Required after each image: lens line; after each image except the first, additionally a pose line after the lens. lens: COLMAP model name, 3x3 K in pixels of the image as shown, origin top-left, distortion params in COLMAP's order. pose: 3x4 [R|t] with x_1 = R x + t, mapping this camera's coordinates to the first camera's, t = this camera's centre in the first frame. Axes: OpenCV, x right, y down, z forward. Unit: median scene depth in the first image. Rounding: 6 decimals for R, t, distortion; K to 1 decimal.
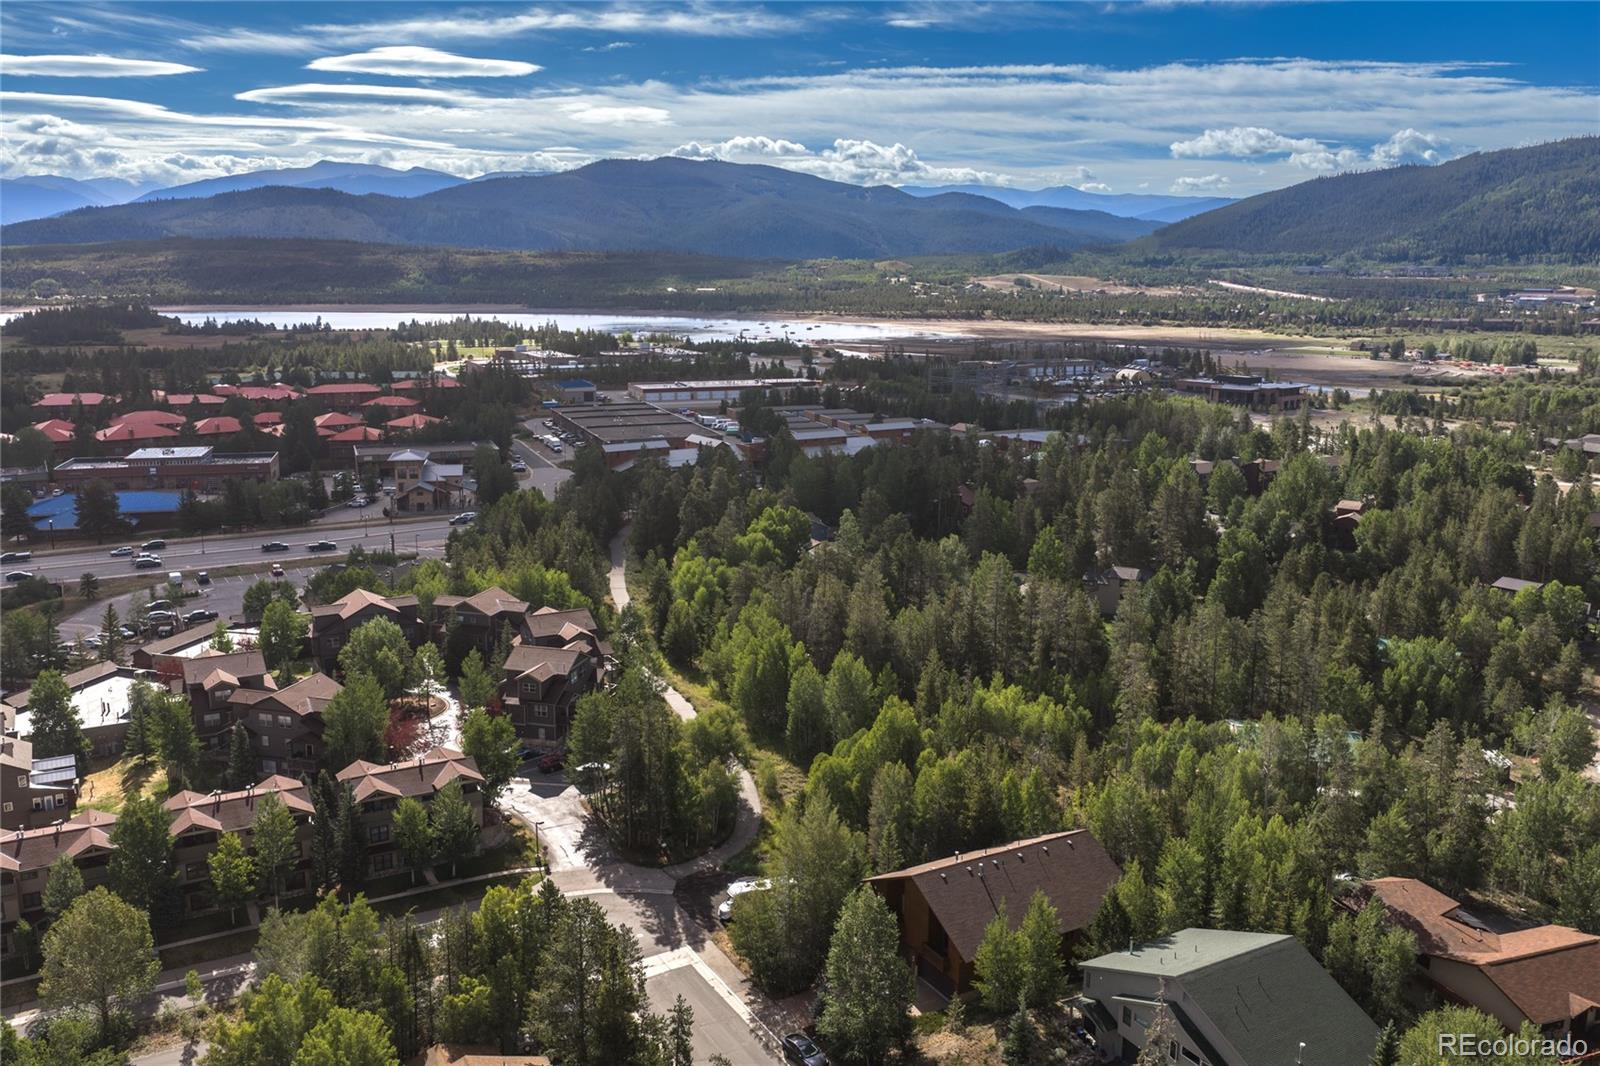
lens RADIAL K [[1325.5, 0, 797.1], [0, 1325.5, 539.4], [0, 0, 1]] dist [0.020897, -0.038009]
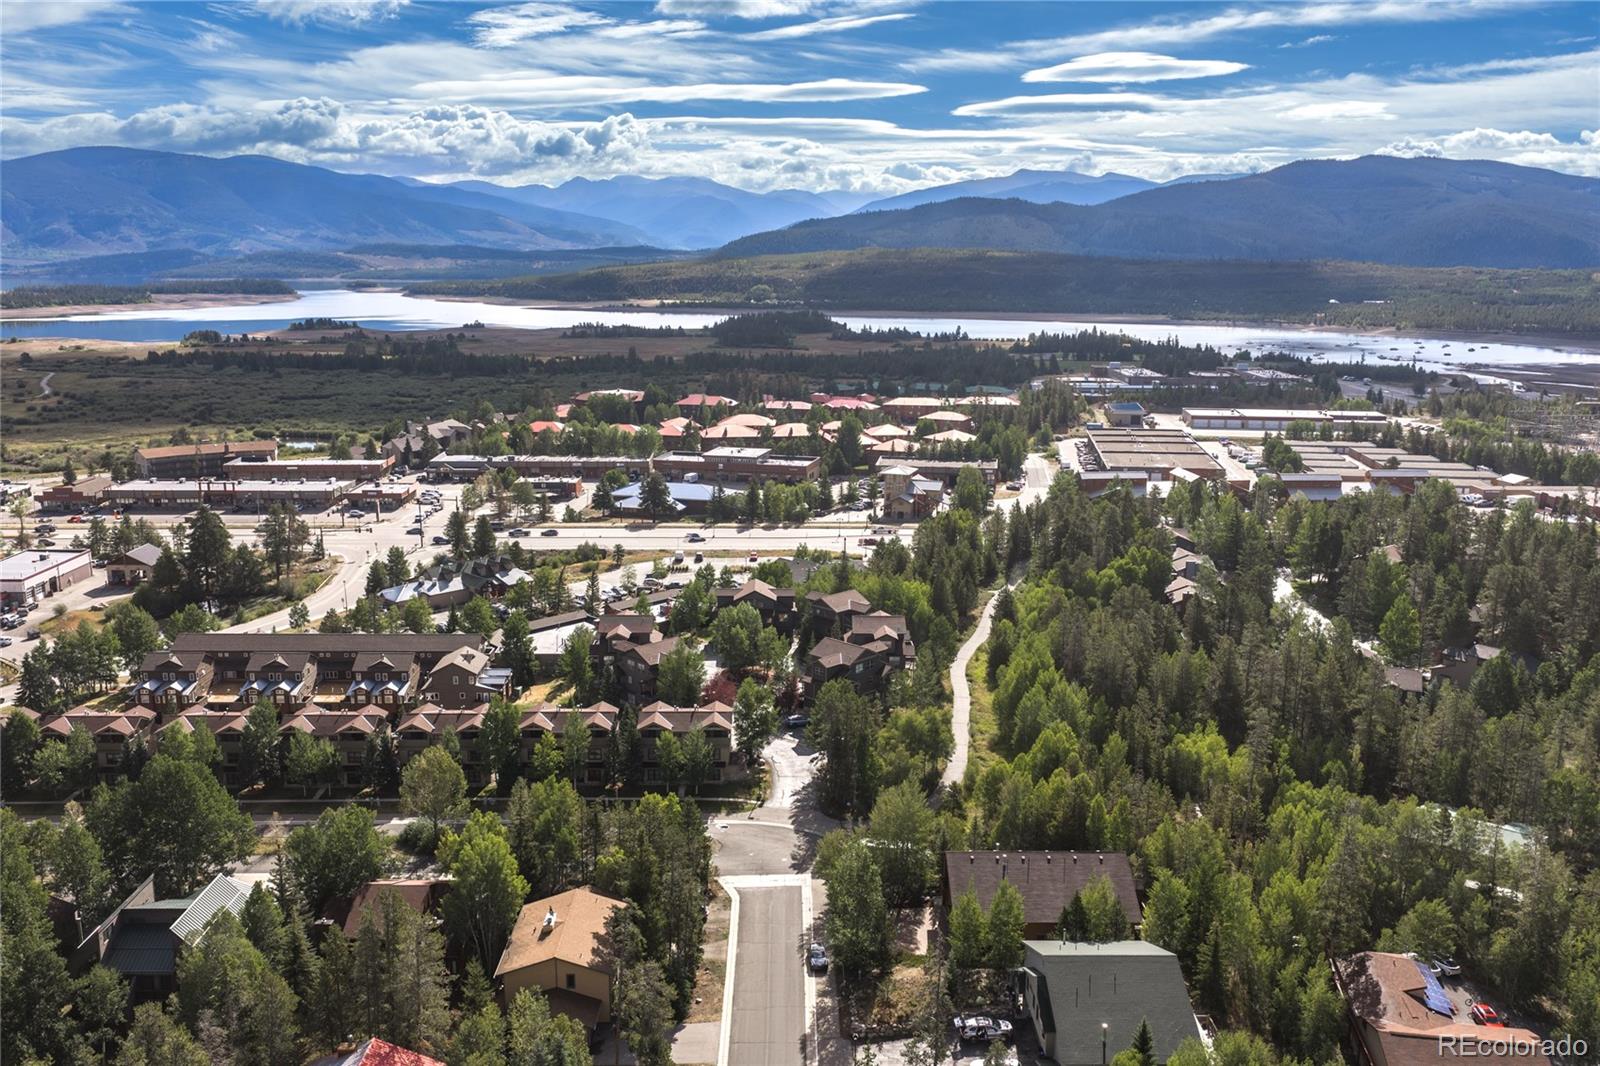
lens RADIAL K [[1325.5, 0, 797.1], [0, 1325.5, 539.4], [0, 0, 1]] dist [0.020897, -0.038009]
pose [[0.879121, 0.099336, -0.466132, 0.283555], [-0.100370, 0.994692, 0.022678, -0.031989], [0.465911, 0.026849, 0.884424, -0.108947]]
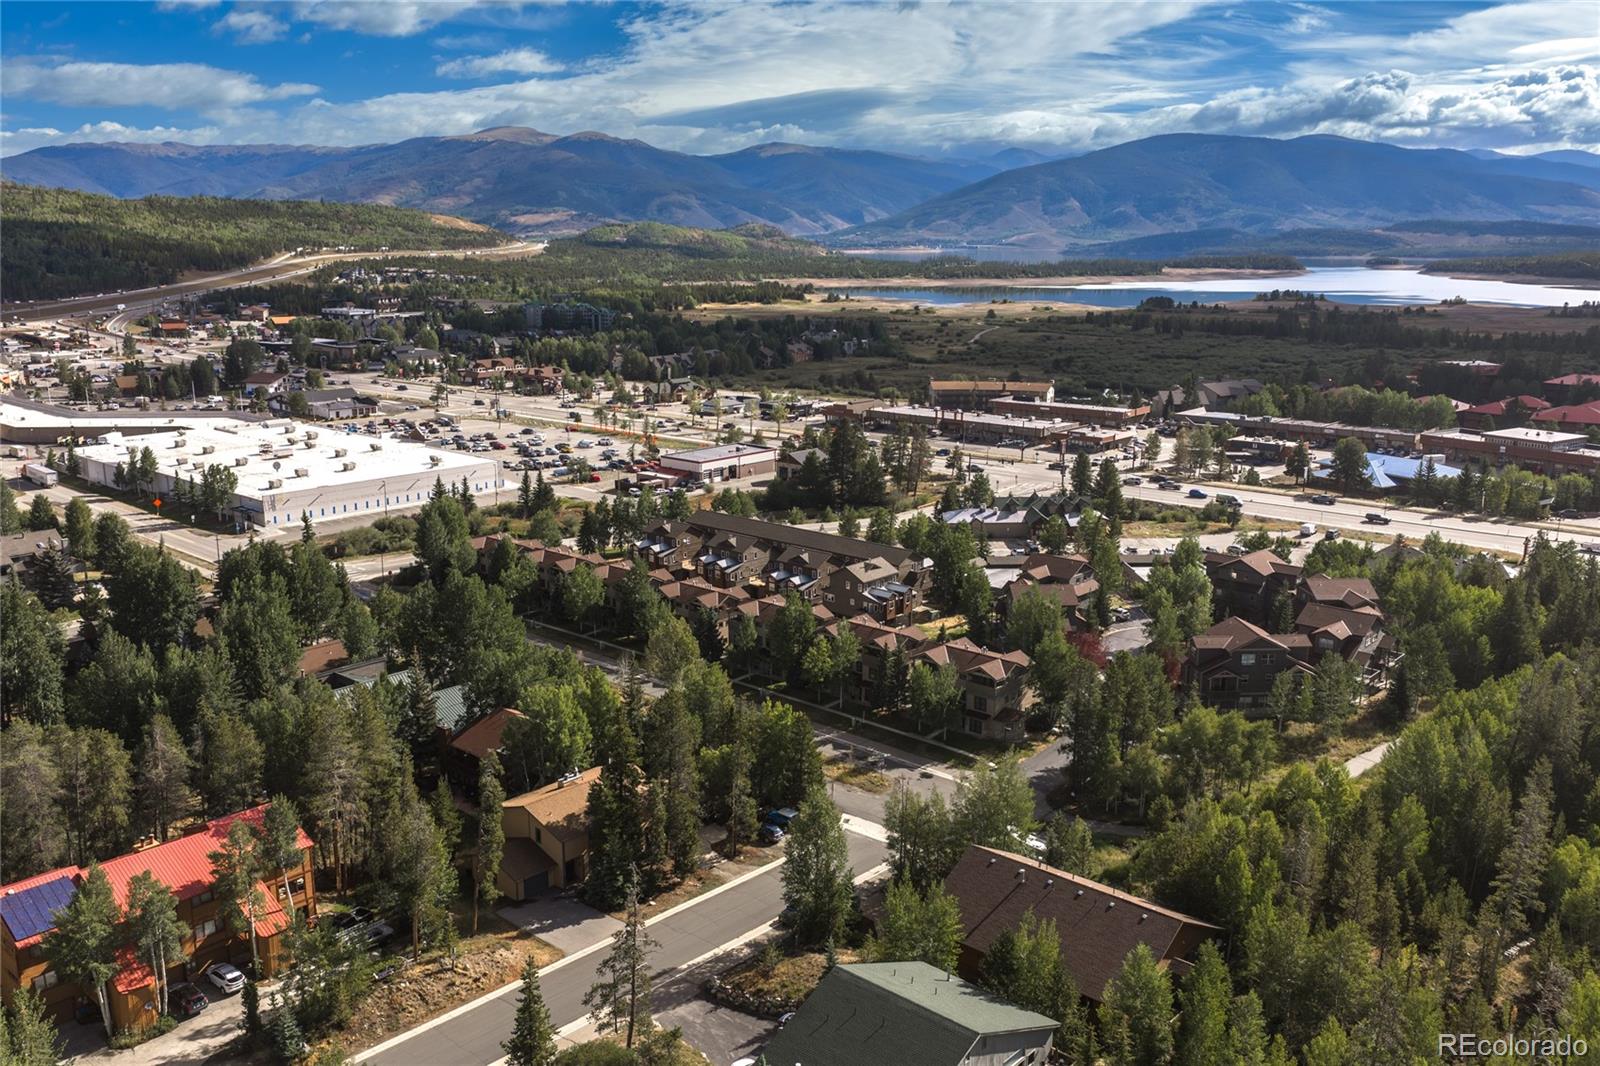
lens RADIAL K [[1331.8, 0, 797.1], [0, 1331.8, 513.9], [0, 0, 1]] dist [0.018905, -0.032687]
pose [[0.322872, 0.189261, -0.927326, 0.524811], [-0.195523, 0.972004, 0.130303, -0.057082], [0.926026, 0.139243, 0.350838, 0.288504]]
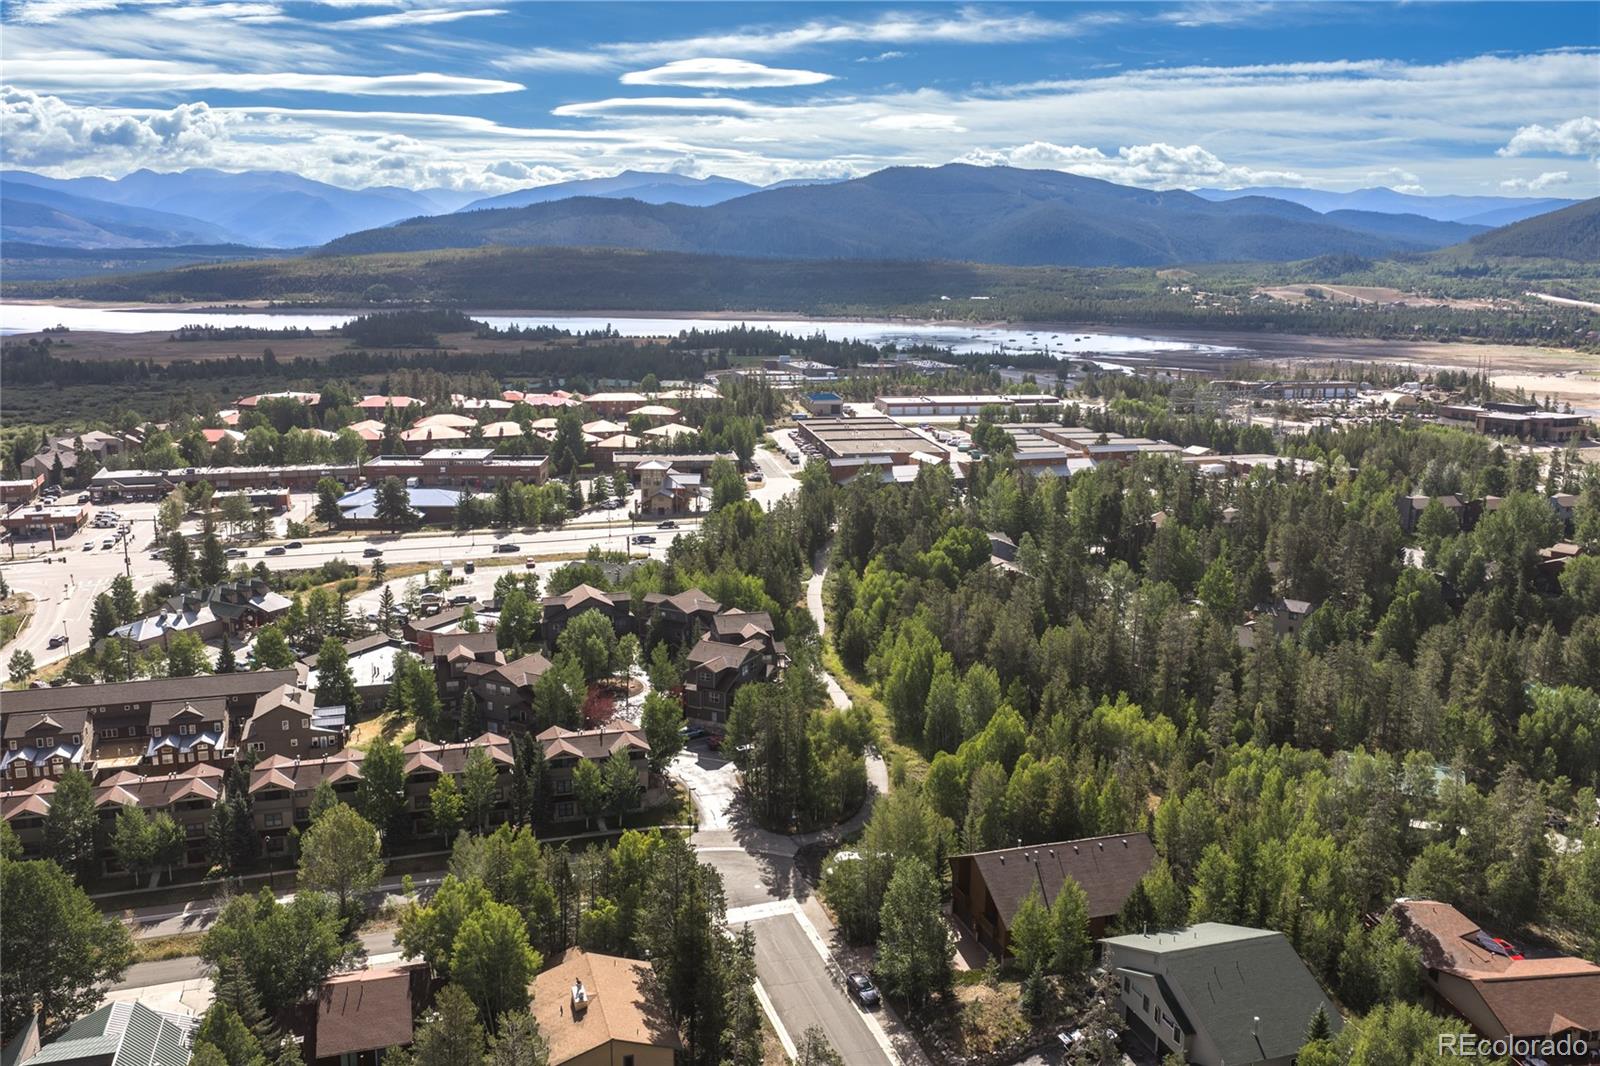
lens RADIAL K [[1325.5, 0, 797.1], [0, 1325.5, 539.4], [0, 0, 1]] dist [0.020897, -0.038009]
pose [[0.978108, 0.044601, -0.203264, 0.086500], [-0.045288, 0.998973, 0.001268, -0.011576], [0.203112, 0.007965, 0.979123, -0.102477]]
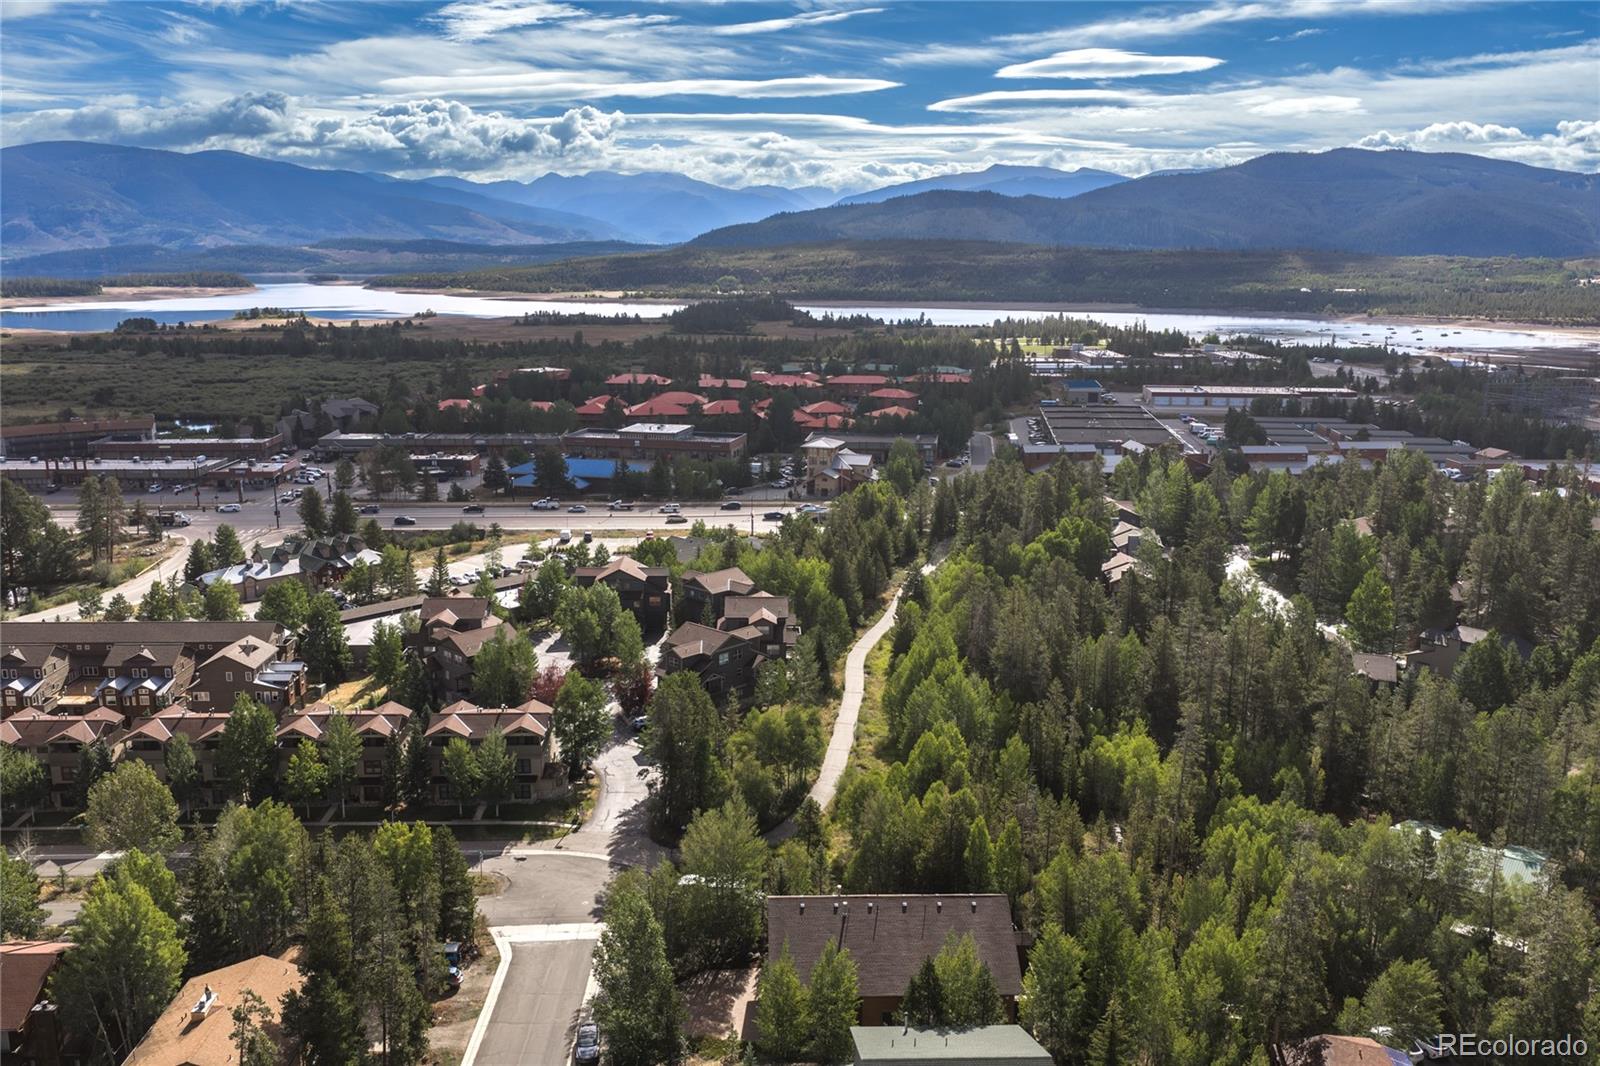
lens RADIAL K [[1325.5, 0, 797.1], [0, 1325.5, 539.4], [0, 0, 1]] dist [0.020897, -0.038009]
pose [[0.887375, 0.095367, -0.451078, 0.276258], [-0.095171, 0.995191, 0.023180, -0.014971], [0.451120, 0.022360, 0.892183, 0.081192]]
